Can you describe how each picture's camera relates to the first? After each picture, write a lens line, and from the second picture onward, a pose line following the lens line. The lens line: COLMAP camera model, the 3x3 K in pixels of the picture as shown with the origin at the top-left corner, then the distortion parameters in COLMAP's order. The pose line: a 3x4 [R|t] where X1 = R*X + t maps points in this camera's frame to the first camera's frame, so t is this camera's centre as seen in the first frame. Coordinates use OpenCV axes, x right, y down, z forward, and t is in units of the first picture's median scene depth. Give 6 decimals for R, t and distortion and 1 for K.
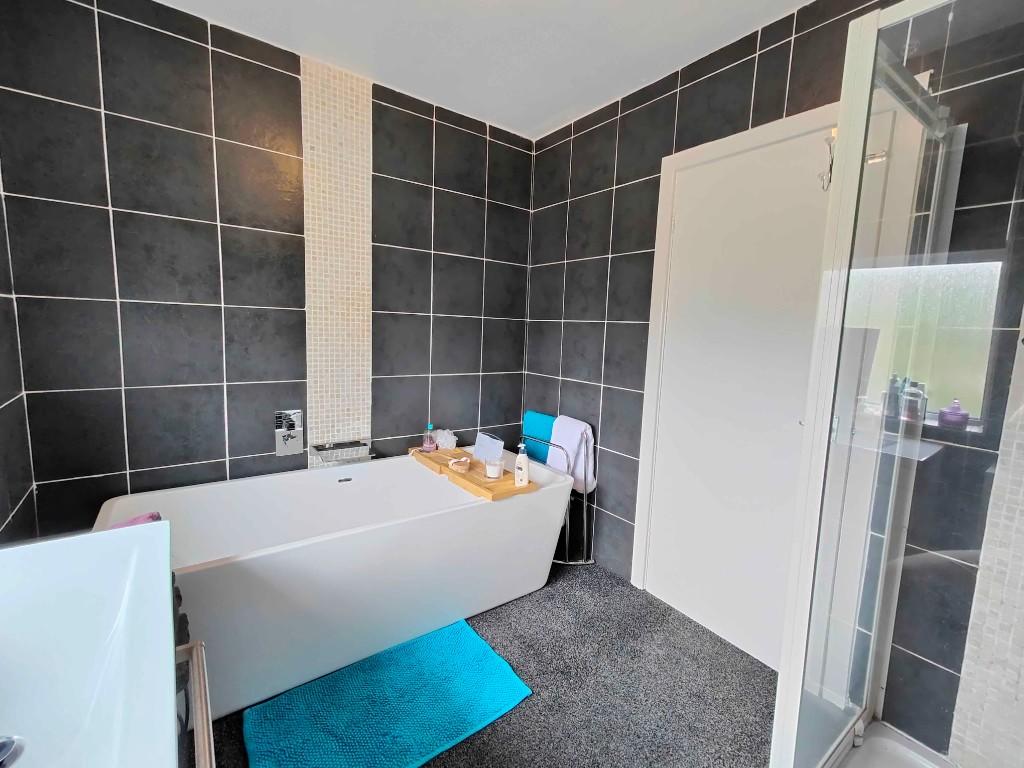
lens RADIAL K [[451.2, 0, 511.7], [0, 451.2, 384.9], [0, 0, 1]] dist [0.007070, 0.000030]
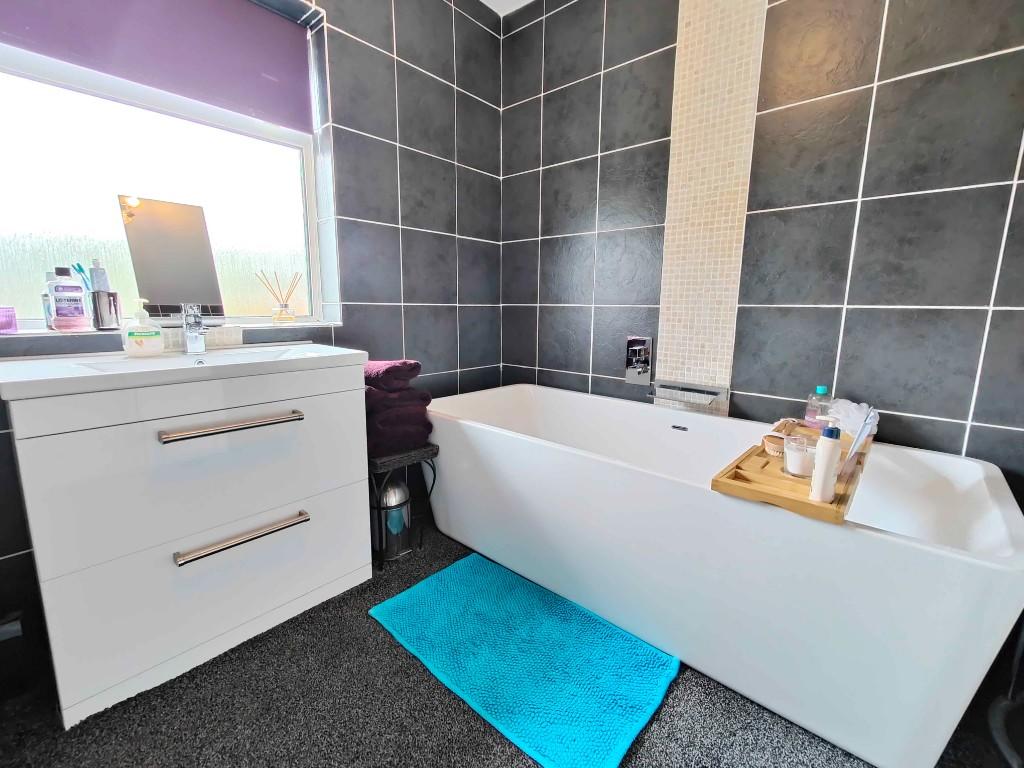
lens RADIAL K [[451.2, 0, 512.2], [0, 451.2, 380.7], [0, 0, 1]] dist [0.007070, 0.000030]
pose [[0.204164, 0.136646, -0.969353, 0.370366], [-0.123138, 0.985930, 0.113048, 0.069780], [0.971161, 0.096284, 0.218118, 0.519774]]
